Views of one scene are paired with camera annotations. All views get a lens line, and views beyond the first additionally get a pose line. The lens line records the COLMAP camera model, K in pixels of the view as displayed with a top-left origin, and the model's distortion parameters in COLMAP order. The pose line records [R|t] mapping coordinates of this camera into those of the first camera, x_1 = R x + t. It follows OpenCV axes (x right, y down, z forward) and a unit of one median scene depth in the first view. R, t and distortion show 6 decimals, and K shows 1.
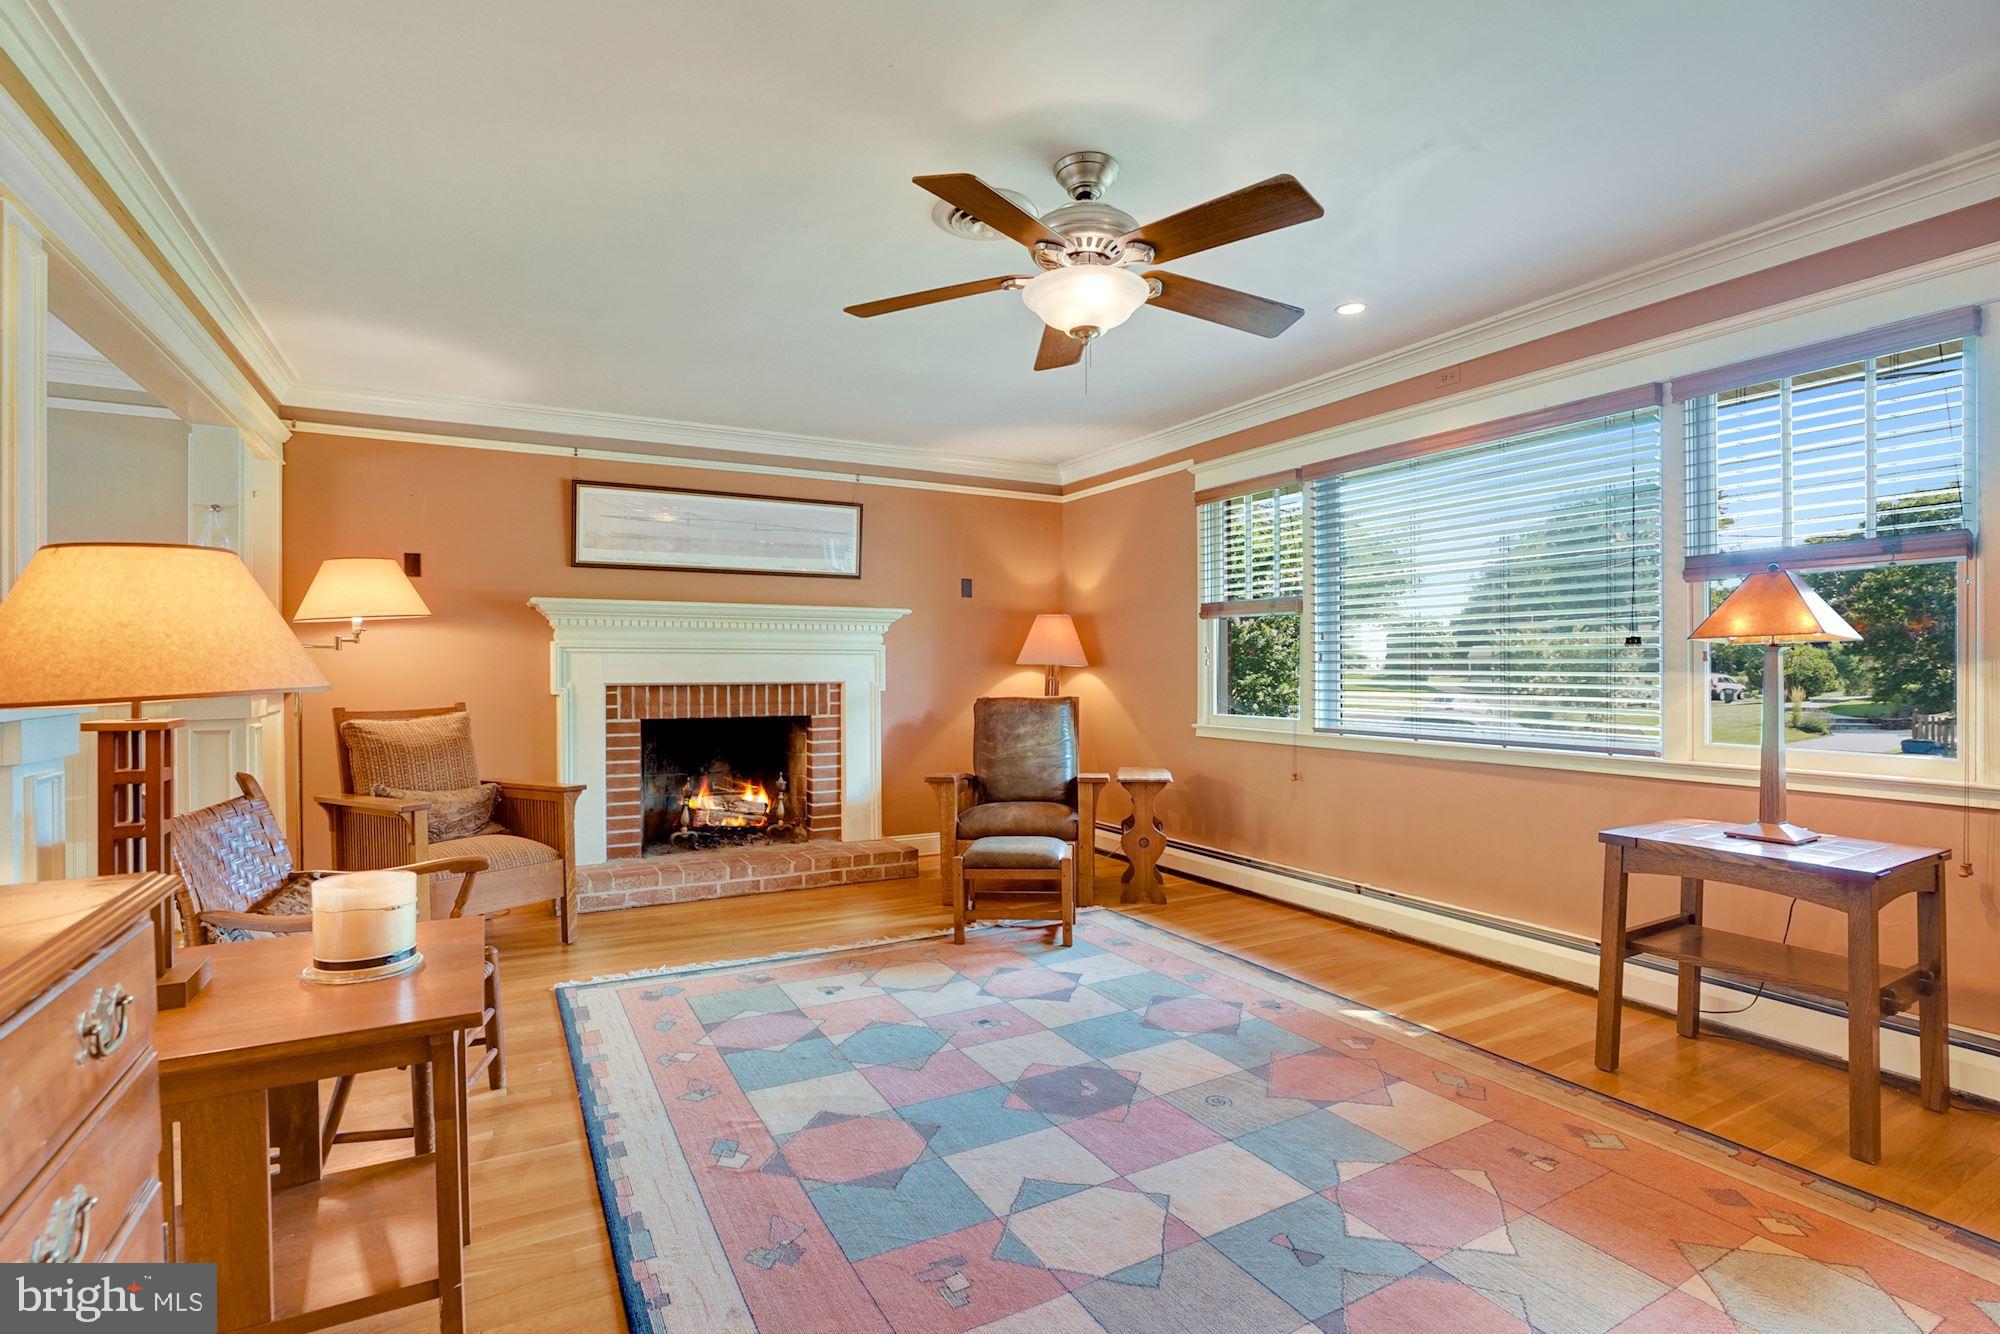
lens RADIAL K [[954.7, 0, 1006.0], [0, 954.7, 673.4], [0, 0, 1]] dist [-0.062305, 0.027394]
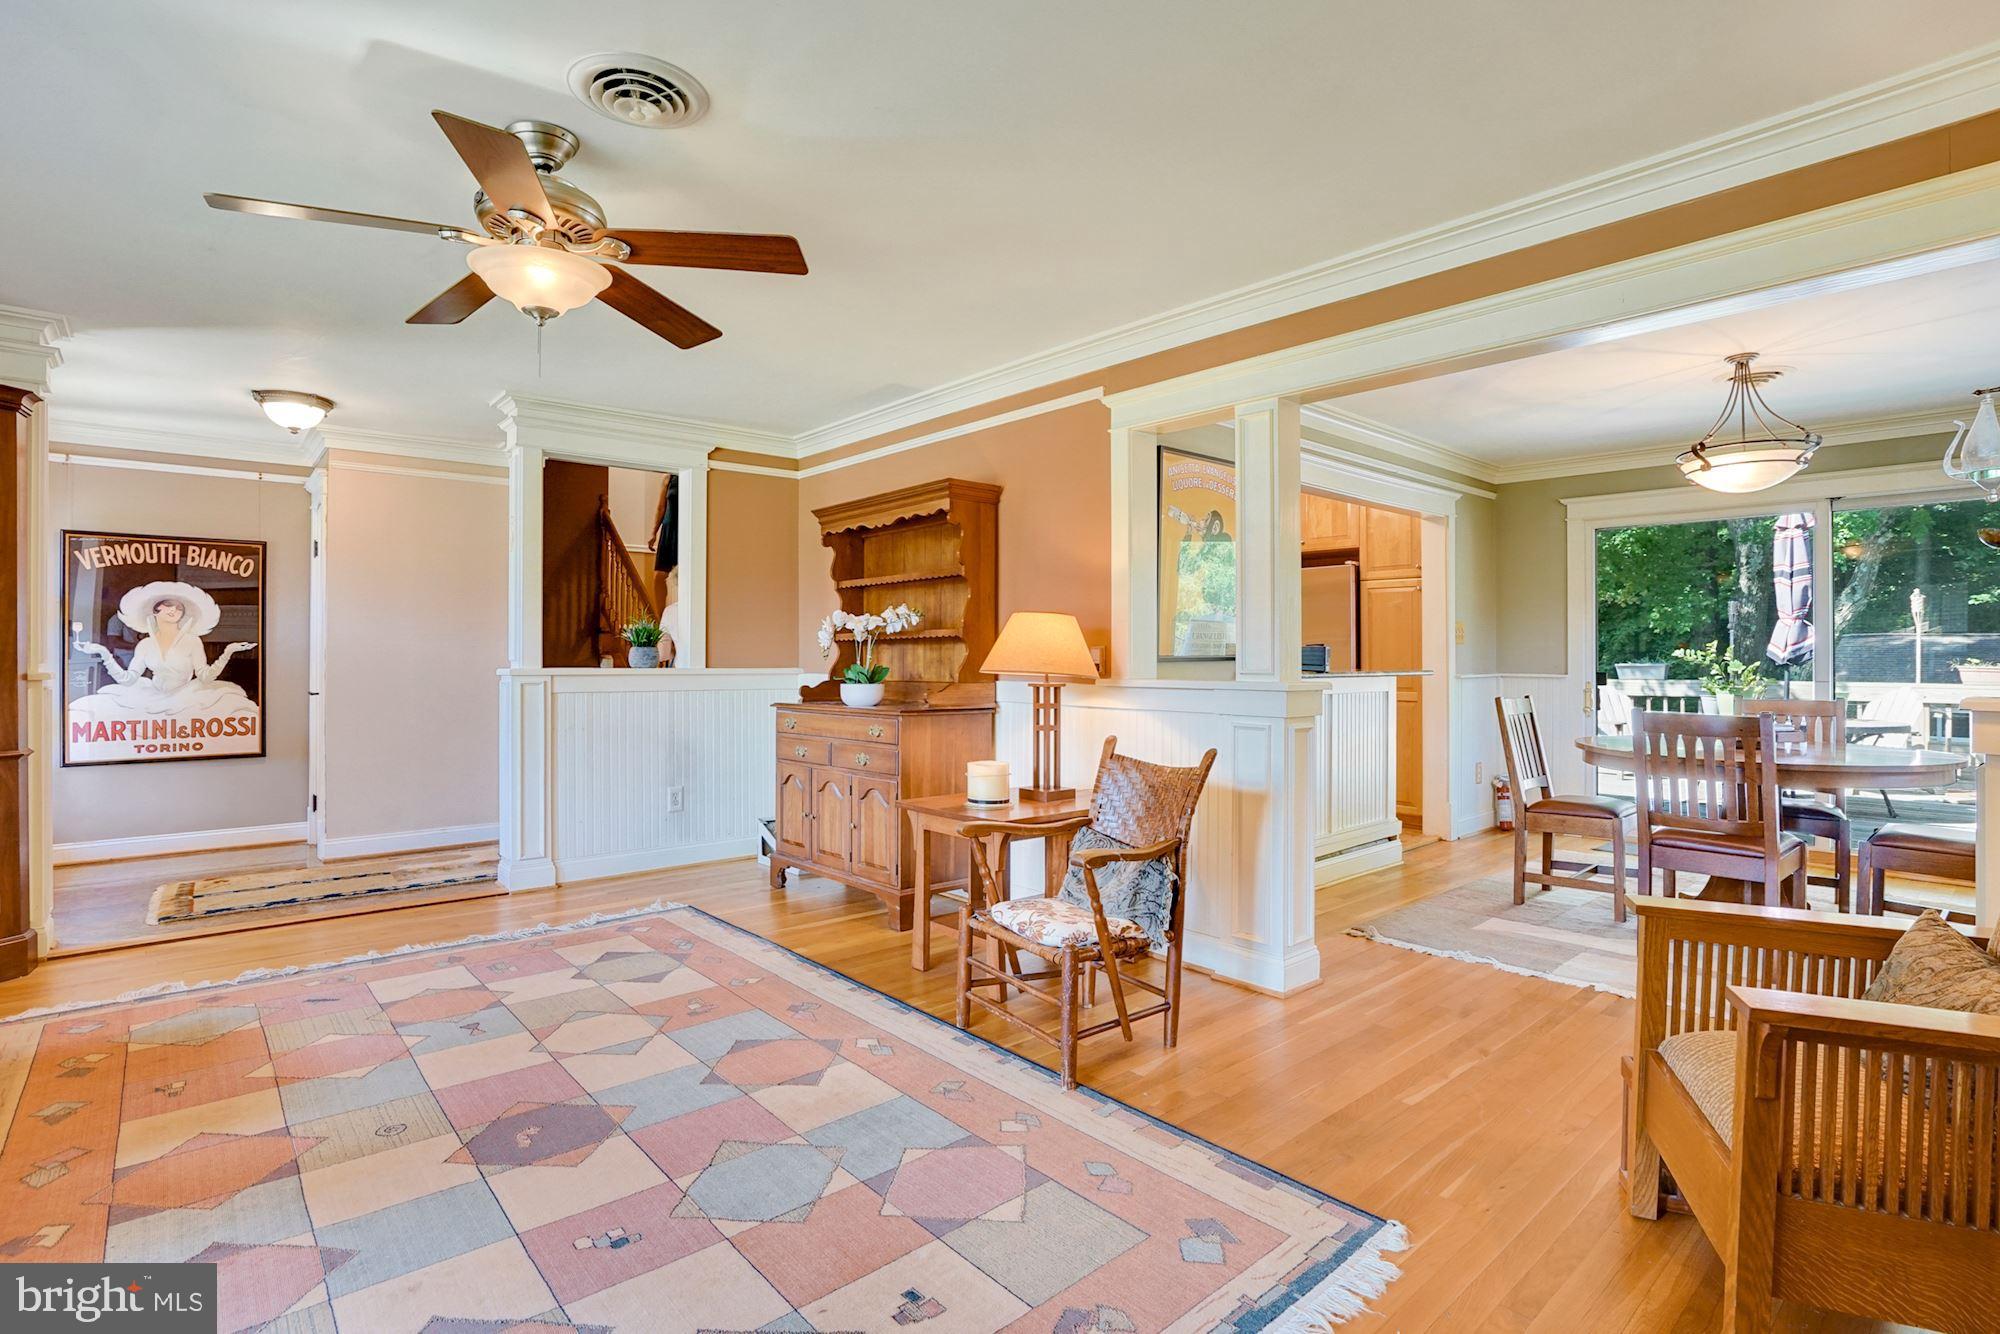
lens RADIAL K [[970.2, 0, 1000.0], [0, 970.2, 667.0], [0, 0, 1]] dist [-0.062613, 0.025862]
pose [[-0.978046, 0.002641, -0.208373, -0.090078], [-0.000331, 0.999899, 0.014223, -0.008247], [0.208390, 0.013980, -0.977946, 1.072292]]
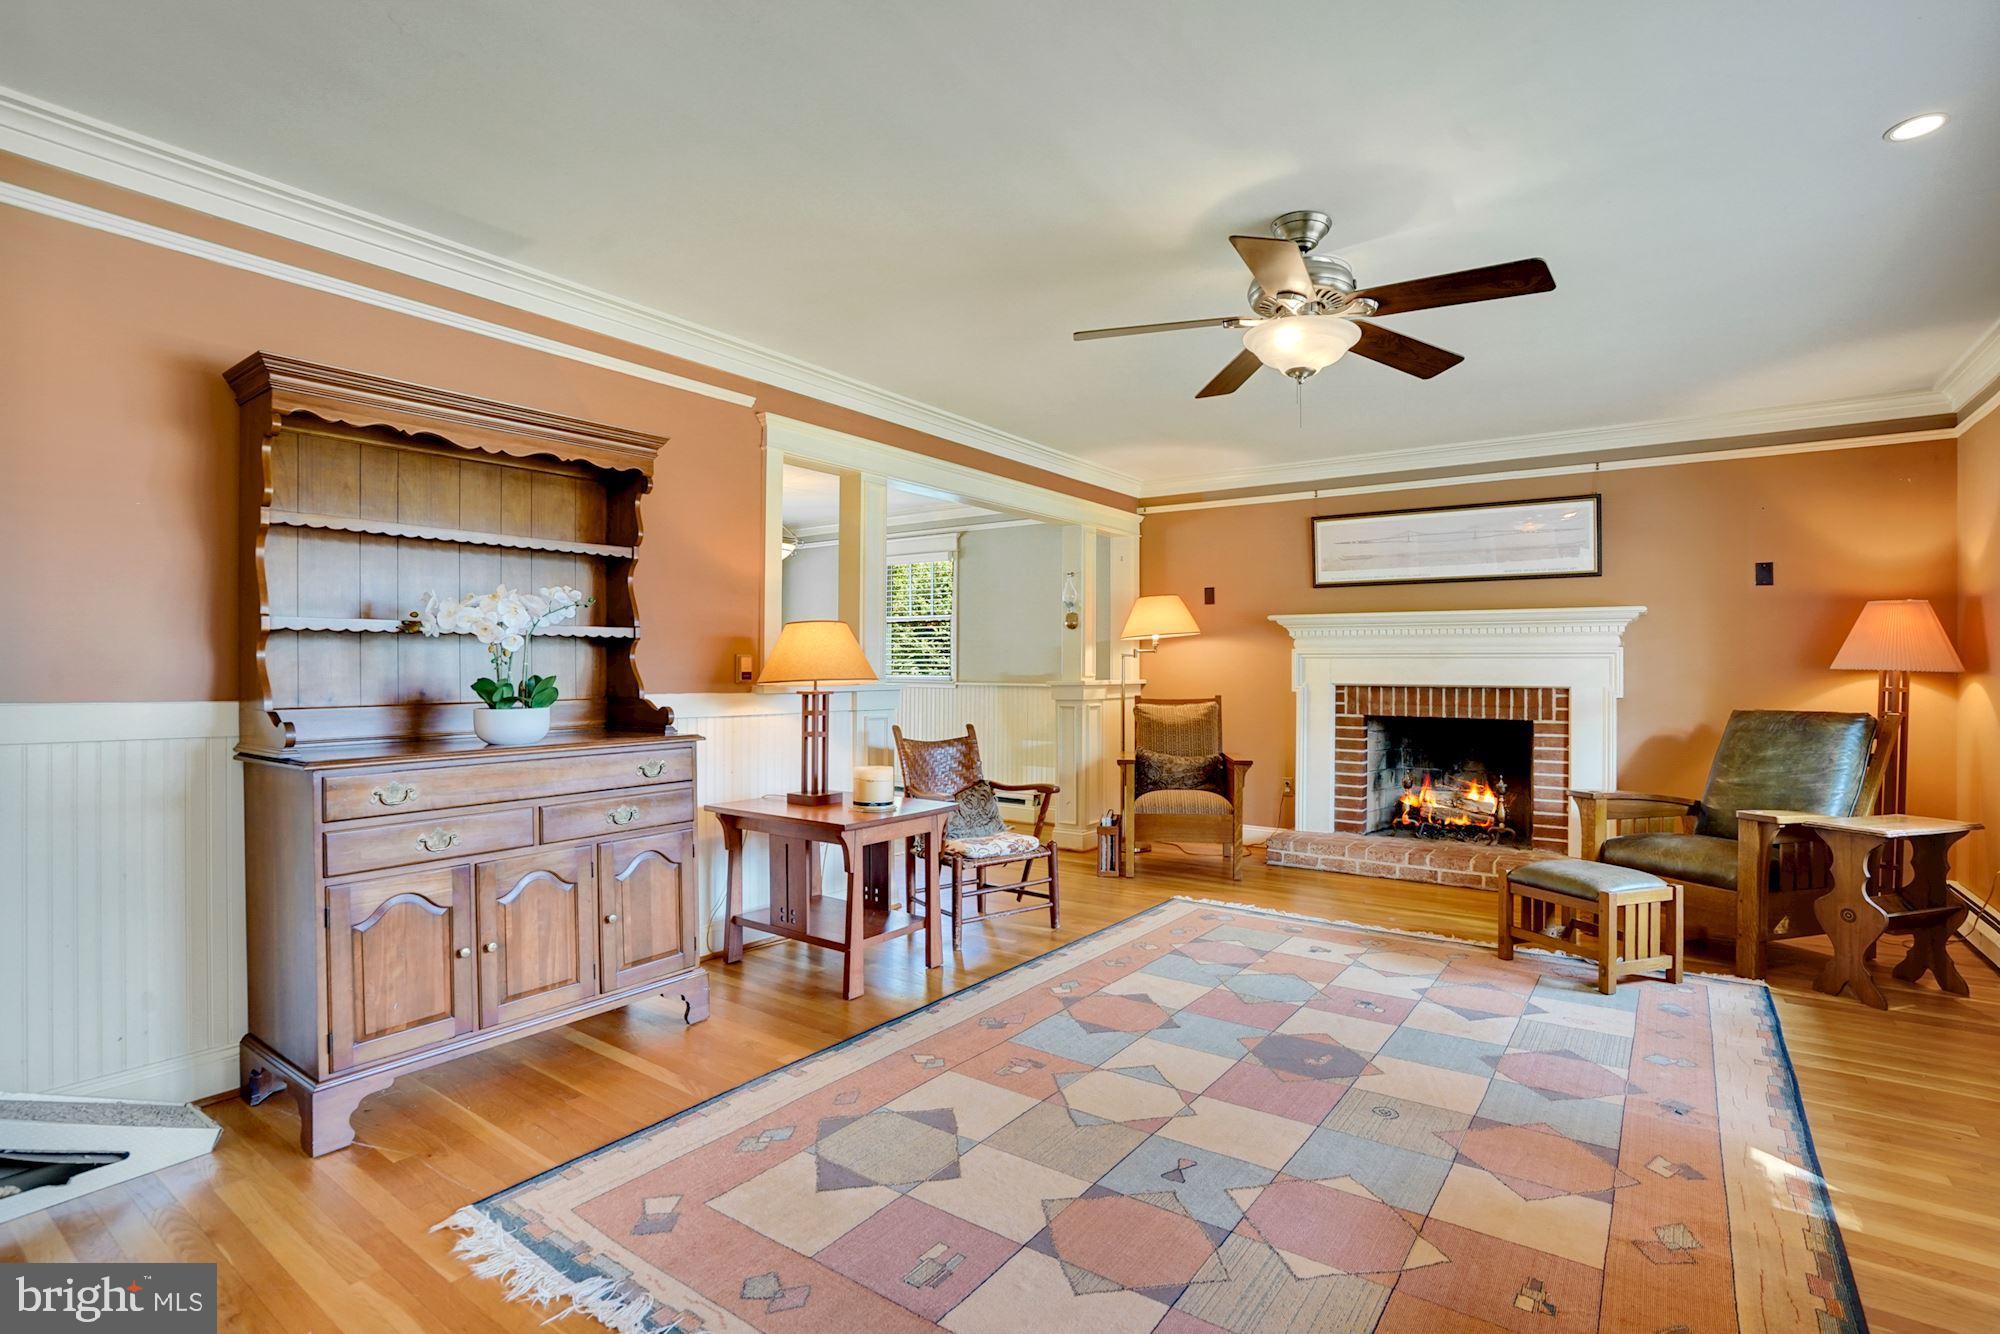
lens RADIAL K [[954.7, 0, 1006.0], [0, 954.7, 673.4], [0, 0, 1]] dist [-0.062305, 0.027394]
pose [[0.425671, 0.008160, -0.904841, 0.496866], [-0.010198, 0.999939, 0.004220, -0.003127], [0.904821, 0.007432, 0.425728, 0.115598]]
